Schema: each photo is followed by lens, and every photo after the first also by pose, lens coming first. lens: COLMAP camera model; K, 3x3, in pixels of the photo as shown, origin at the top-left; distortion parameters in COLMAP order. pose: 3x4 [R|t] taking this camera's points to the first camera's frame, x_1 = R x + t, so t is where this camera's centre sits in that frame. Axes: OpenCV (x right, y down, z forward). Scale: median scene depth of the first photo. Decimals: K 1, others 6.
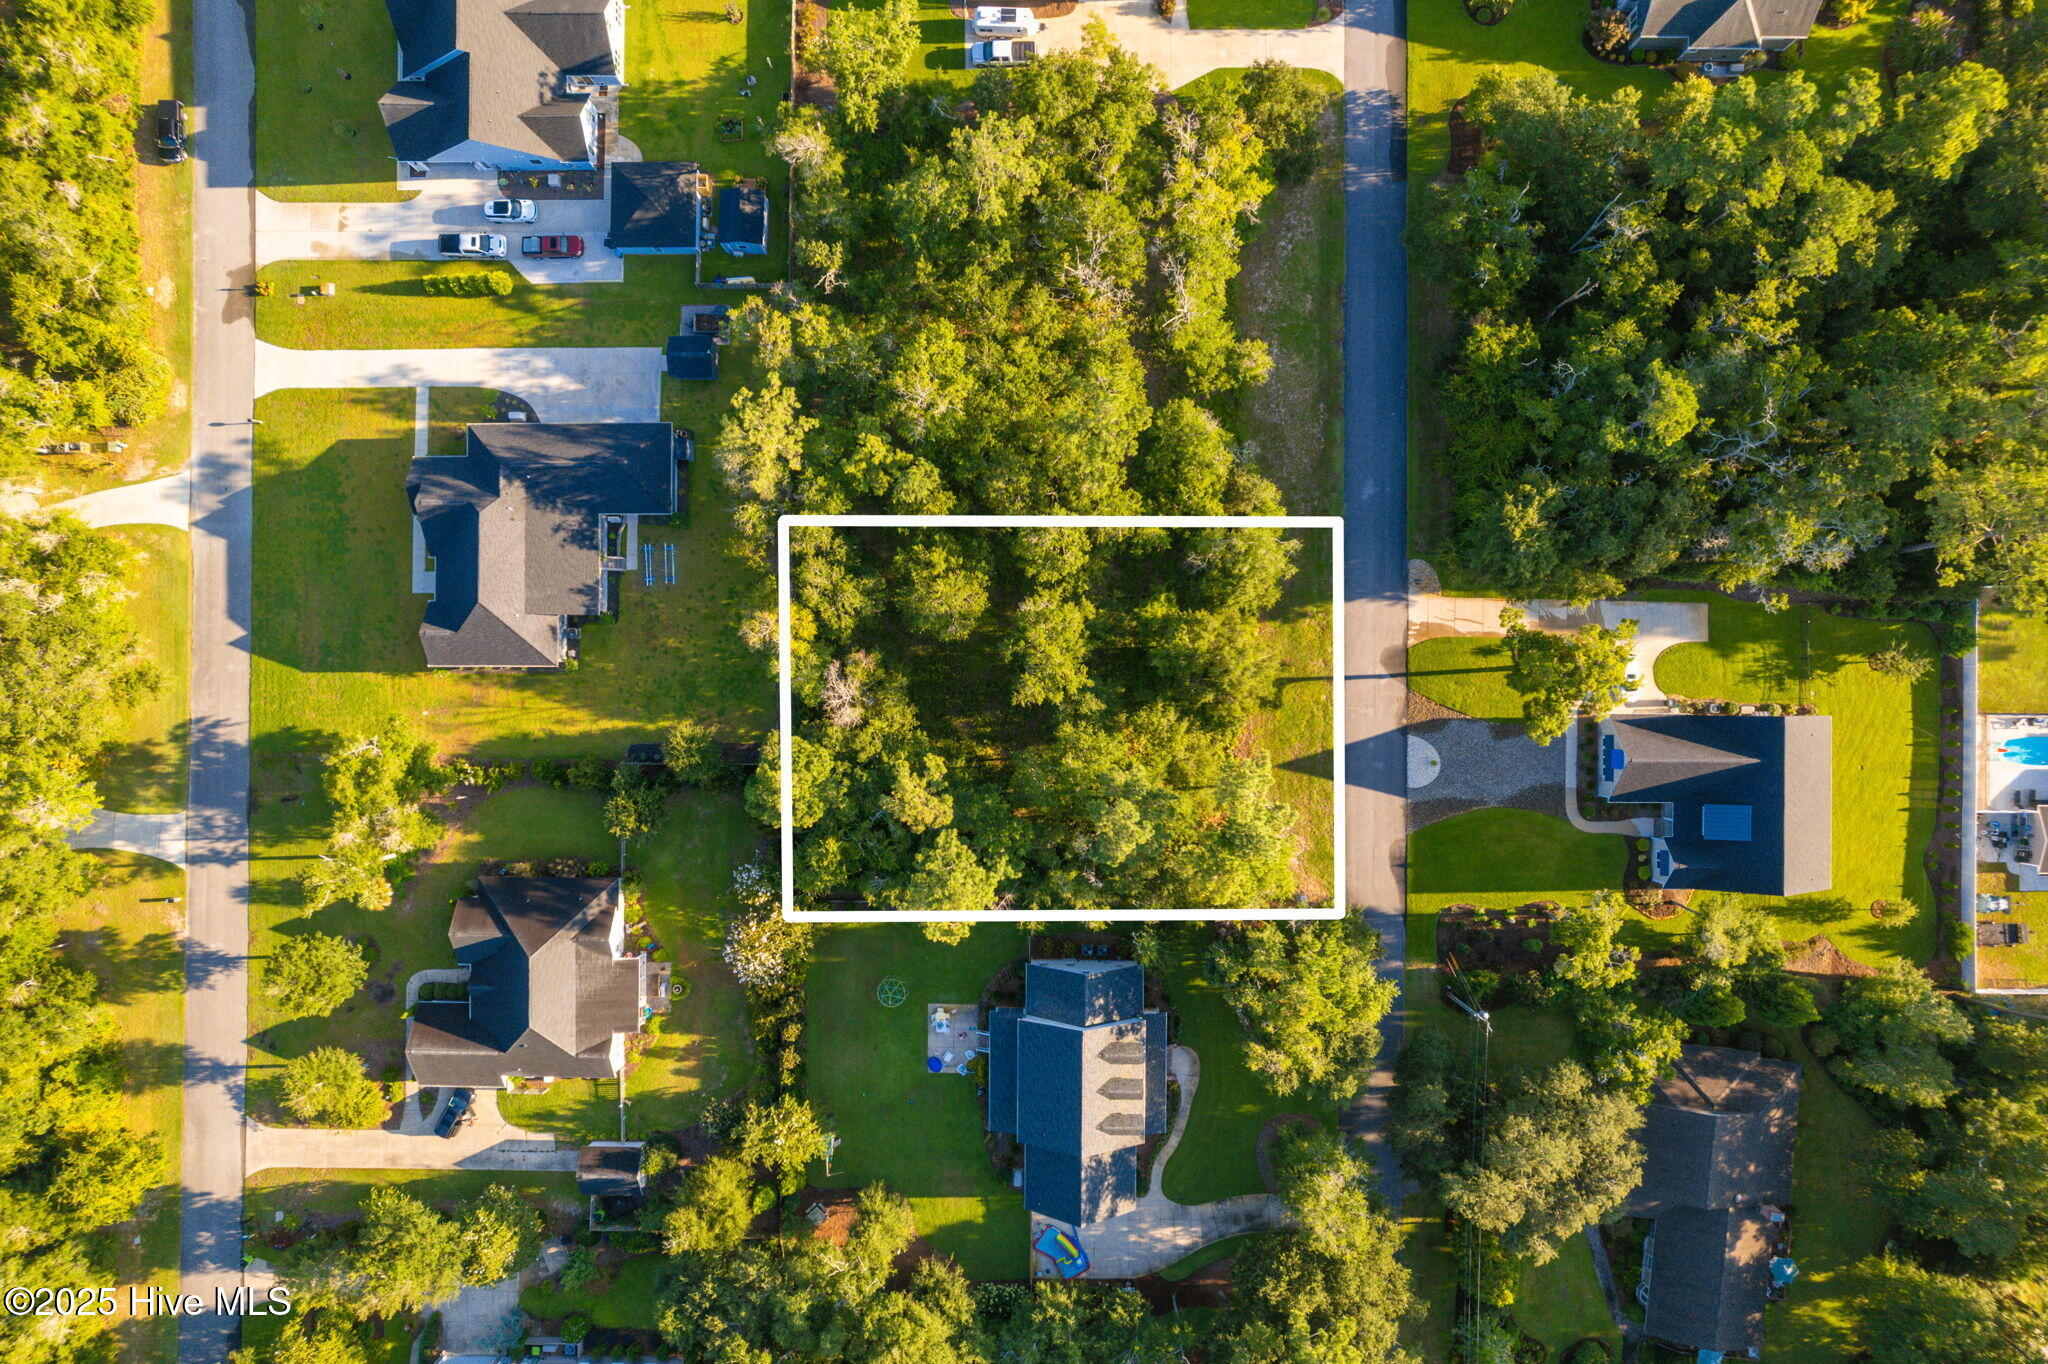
lens RADIAL K [[1279.7, 0, 1024.0], [0, 1279.7, 682.0], [0, 0, 1]] dist [-0.035659, 0.050699]
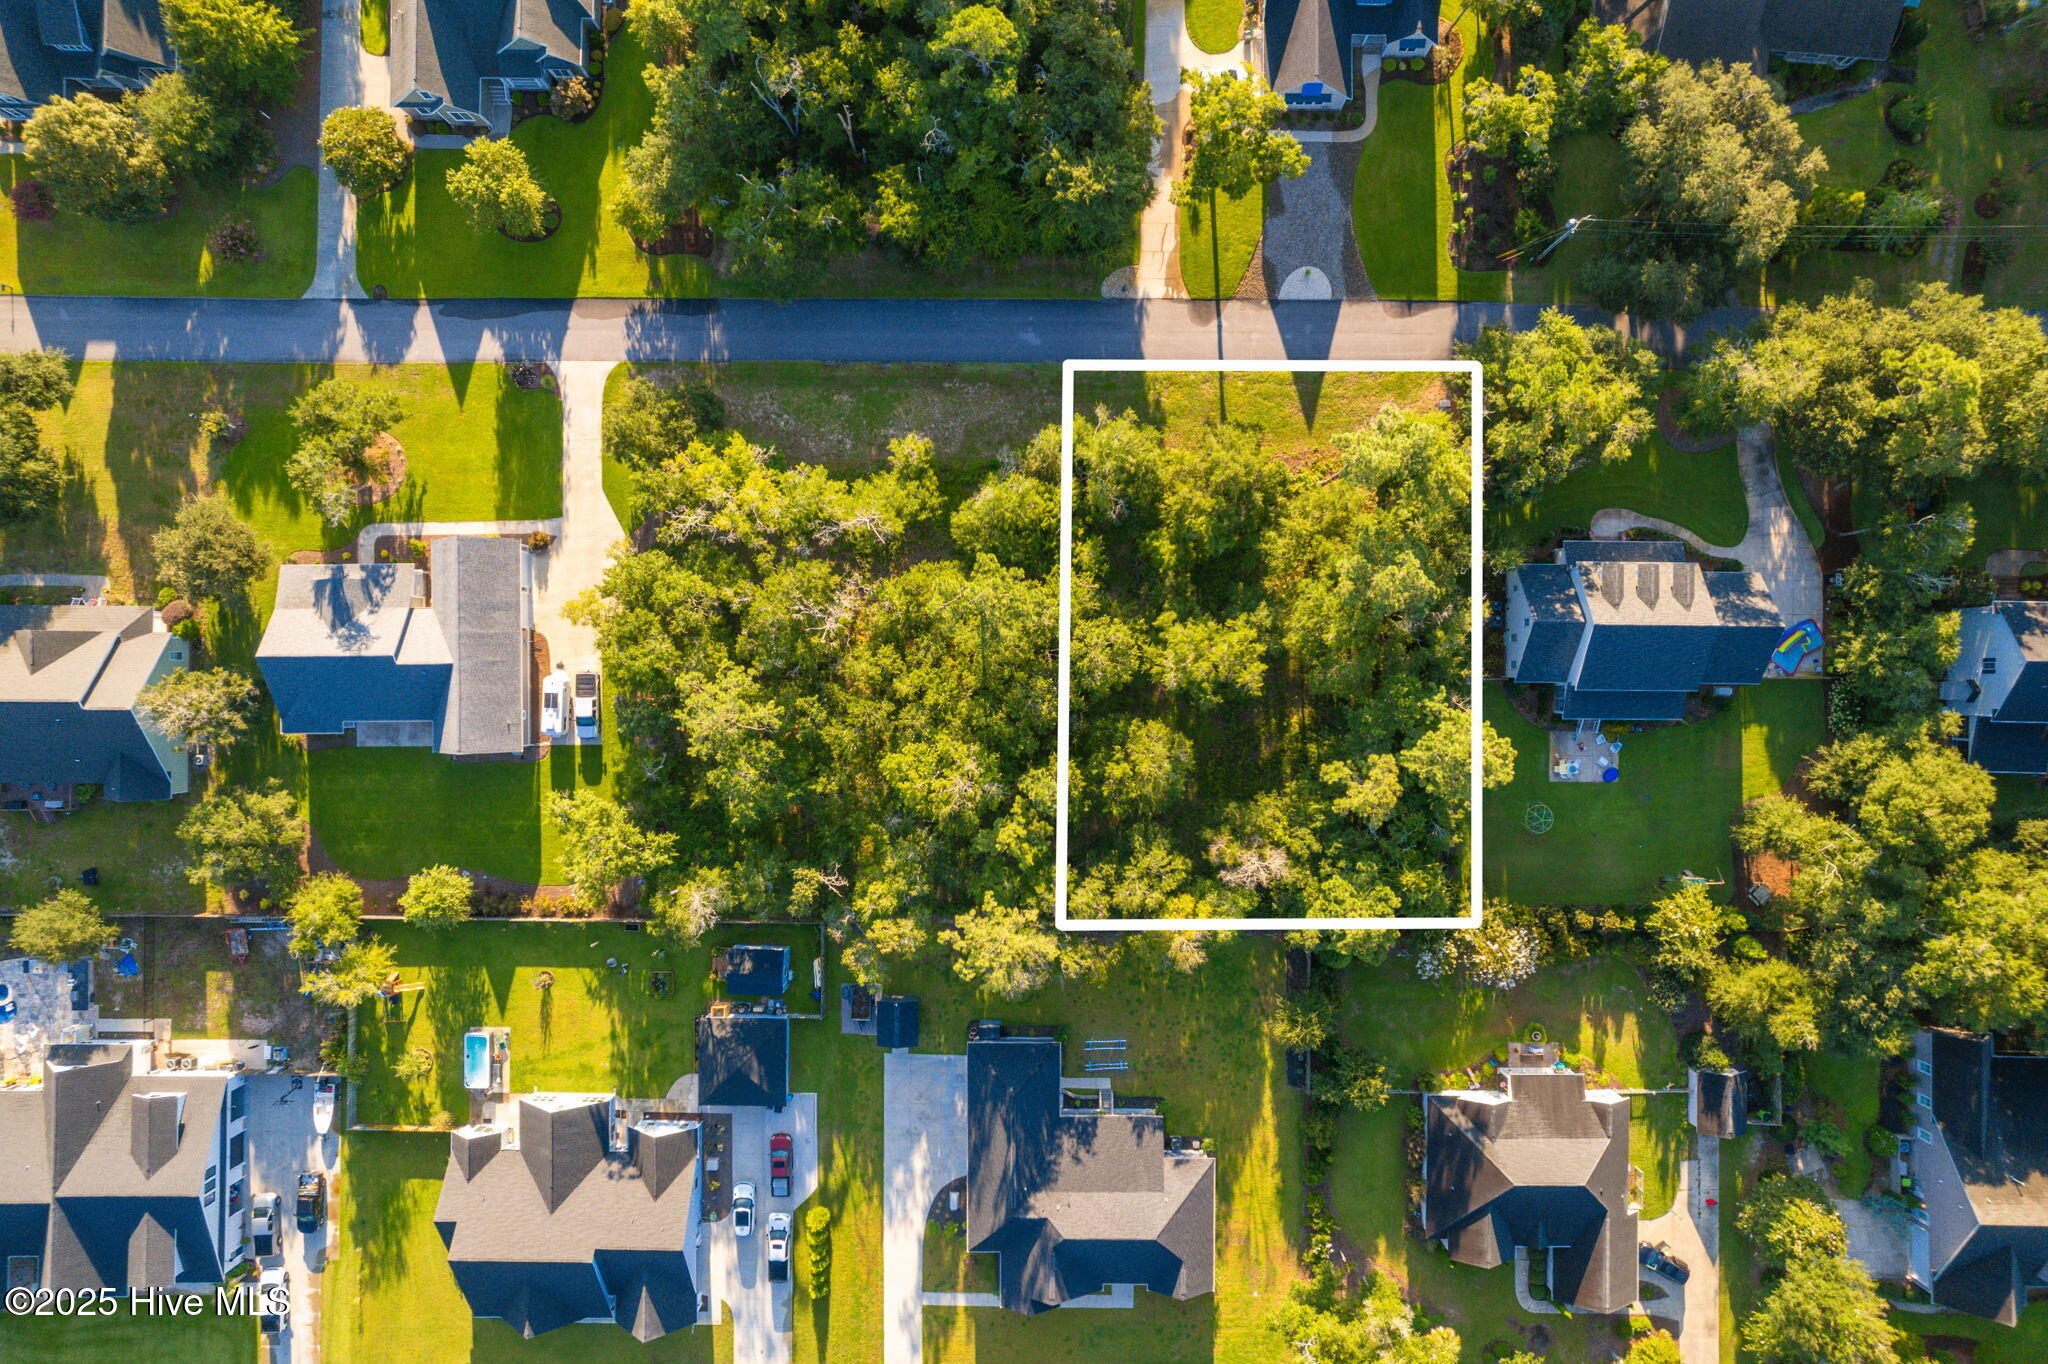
lens RADIAL K [[1279.7, 0, 1024.0], [0, 1279.7, 682.0], [0, 0, 1]] dist [-0.035659, 0.050699]
pose [[0.000042, -0.999861, 0.016647, -0.014863], [0.999984, 0.000136, 0.005671, -0.170185], [-0.005673, 0.016647, 0.999845, 0.011732]]
